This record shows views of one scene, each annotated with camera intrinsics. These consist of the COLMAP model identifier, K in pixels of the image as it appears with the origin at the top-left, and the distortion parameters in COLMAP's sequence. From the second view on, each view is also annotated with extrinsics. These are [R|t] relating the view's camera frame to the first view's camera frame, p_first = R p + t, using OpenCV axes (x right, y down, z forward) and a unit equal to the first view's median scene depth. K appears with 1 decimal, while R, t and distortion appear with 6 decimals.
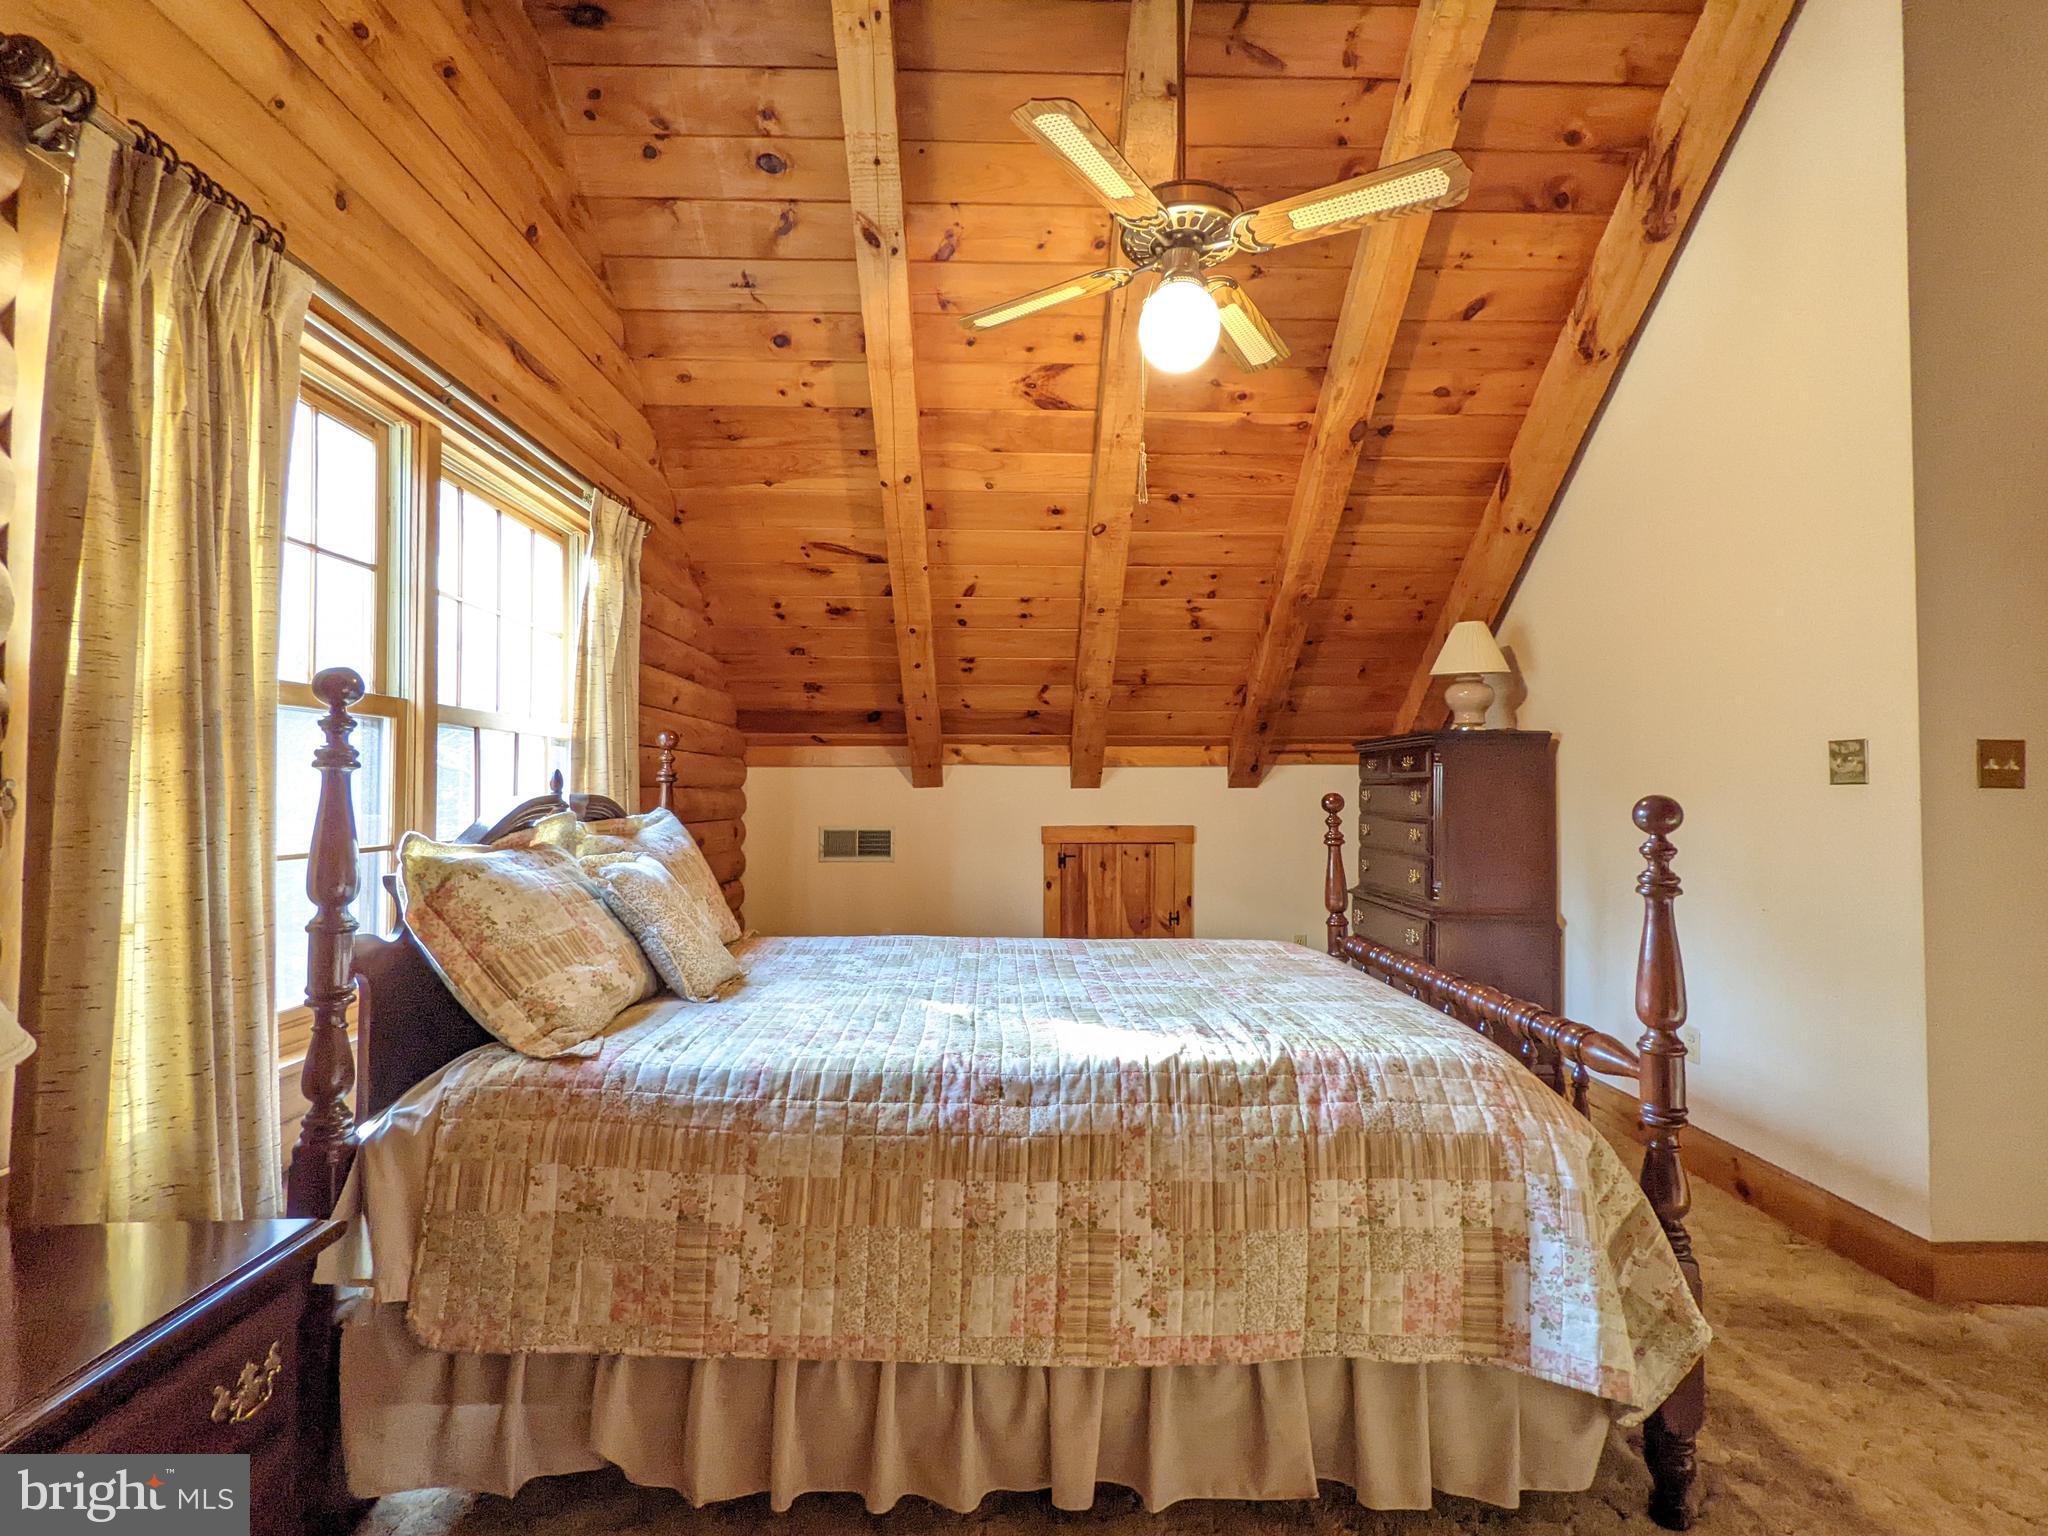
lens RADIAL K [[973.3, 0, 1021.6], [0, 973.3, 769.7], [0, 0, 1]] dist [0.002381, 0.000403]
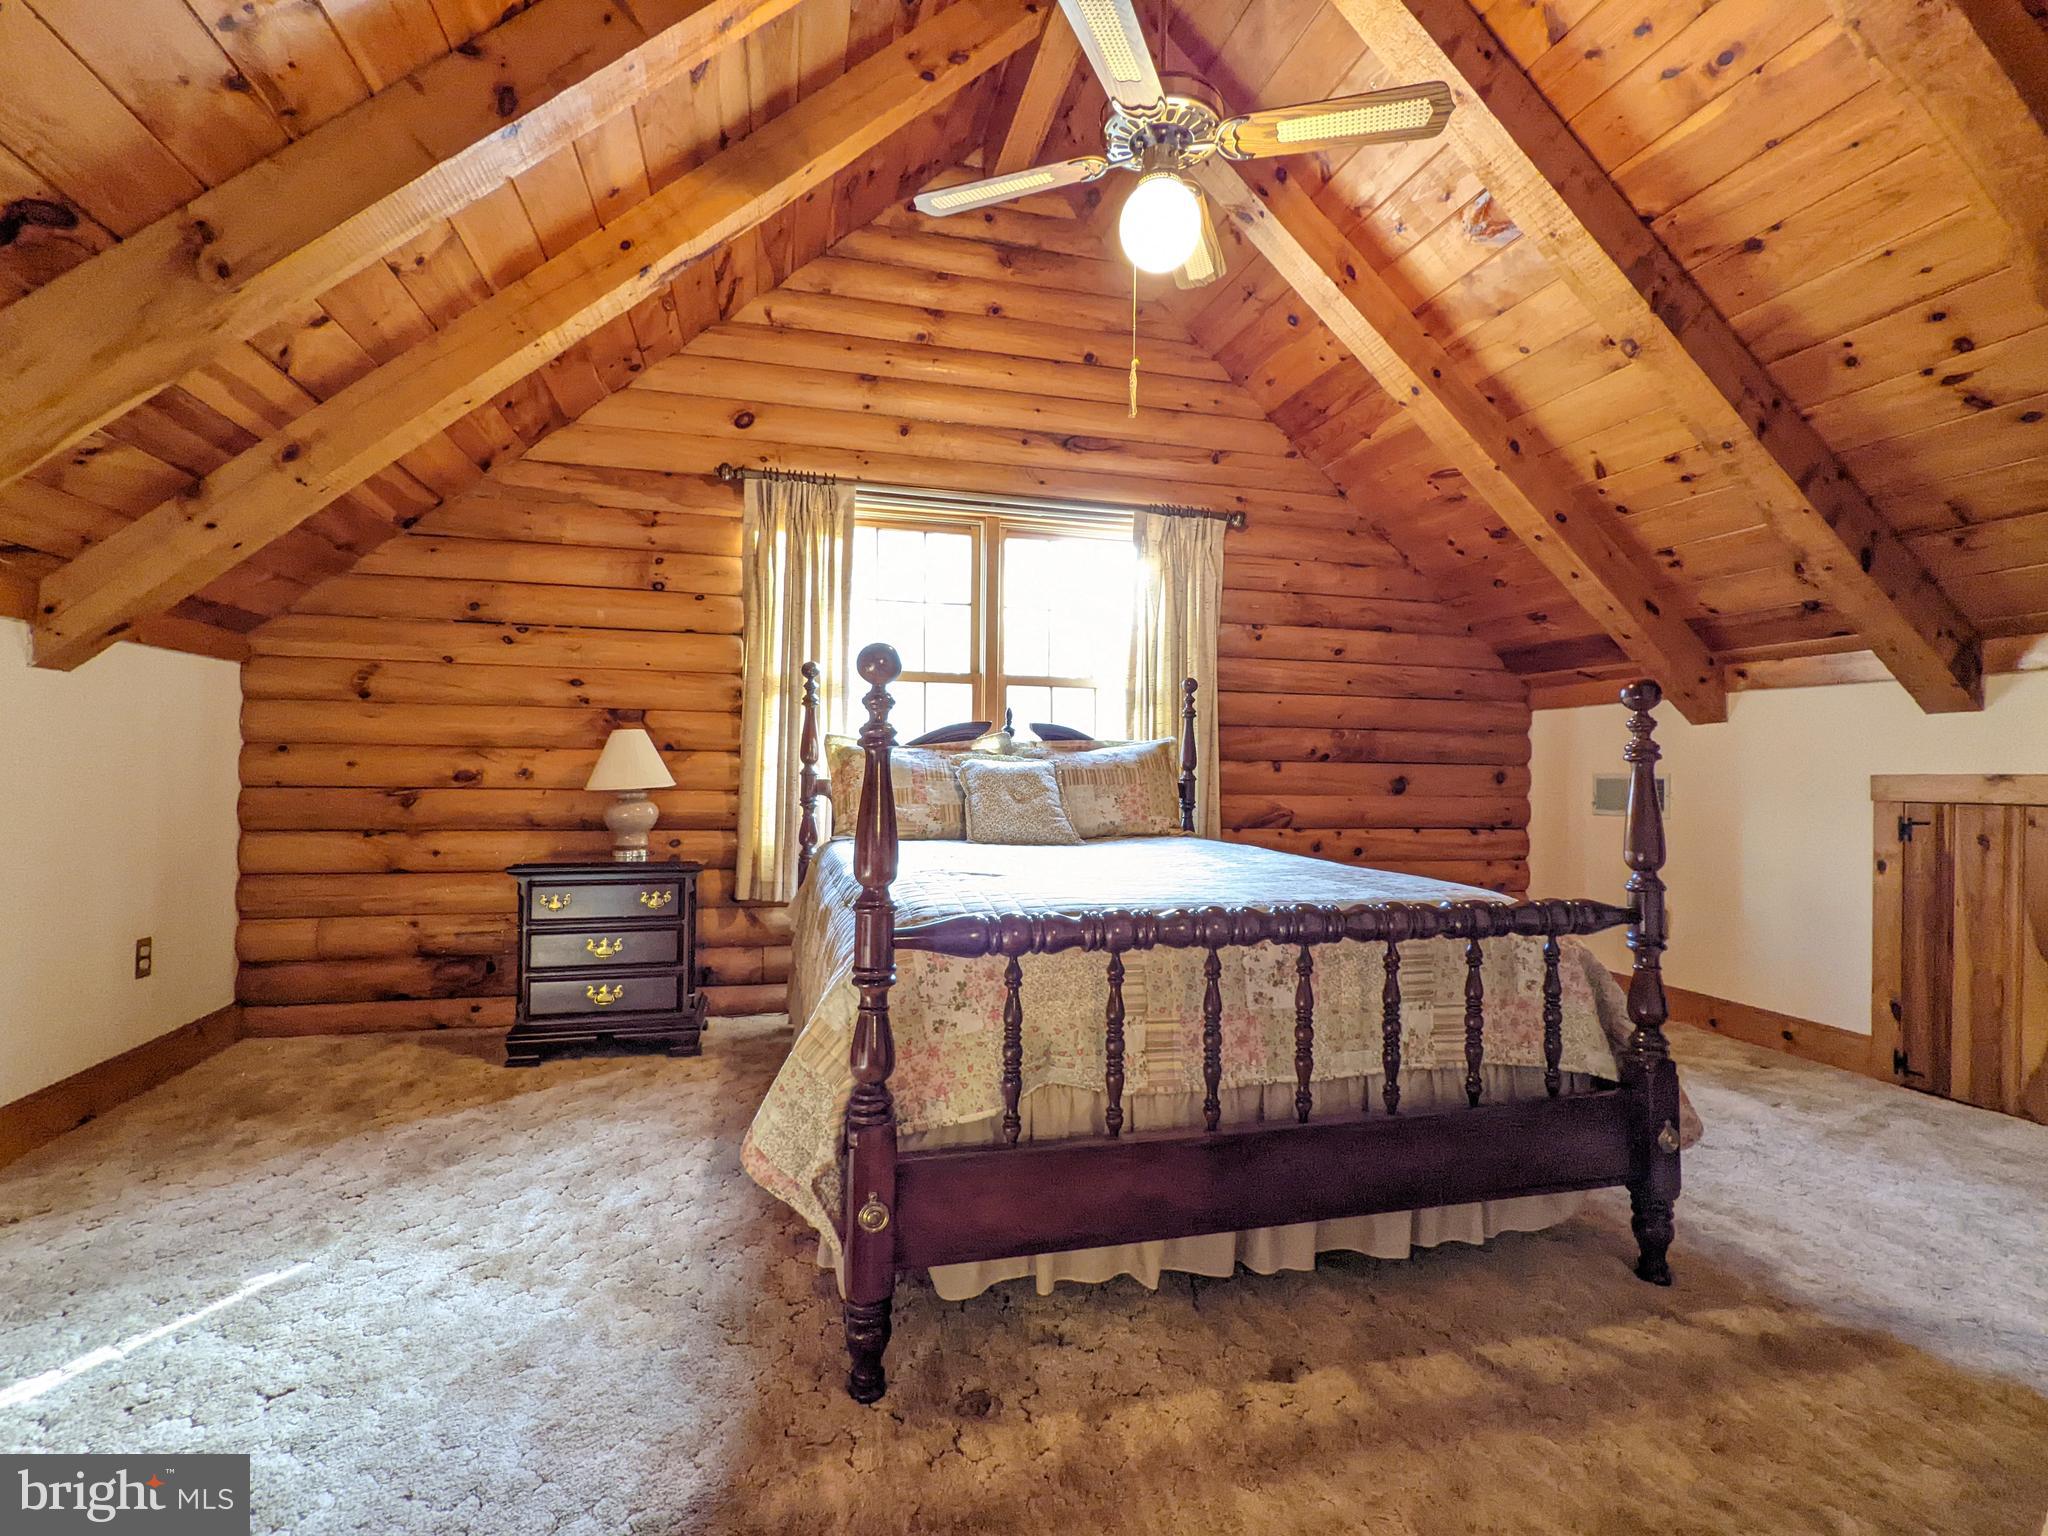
lens RADIAL K [[973.3, 0, 1021.6], [0, 973.3, 769.7], [0, 0, 1]] dist [0.002381, 0.000403]
pose [[0.233697, -0.000398, -0.972309, 0.795566], [0.010177, 0.999946, 0.002037, 0.072309], [0.972256, -0.010371, 0.233689, 0.449766]]
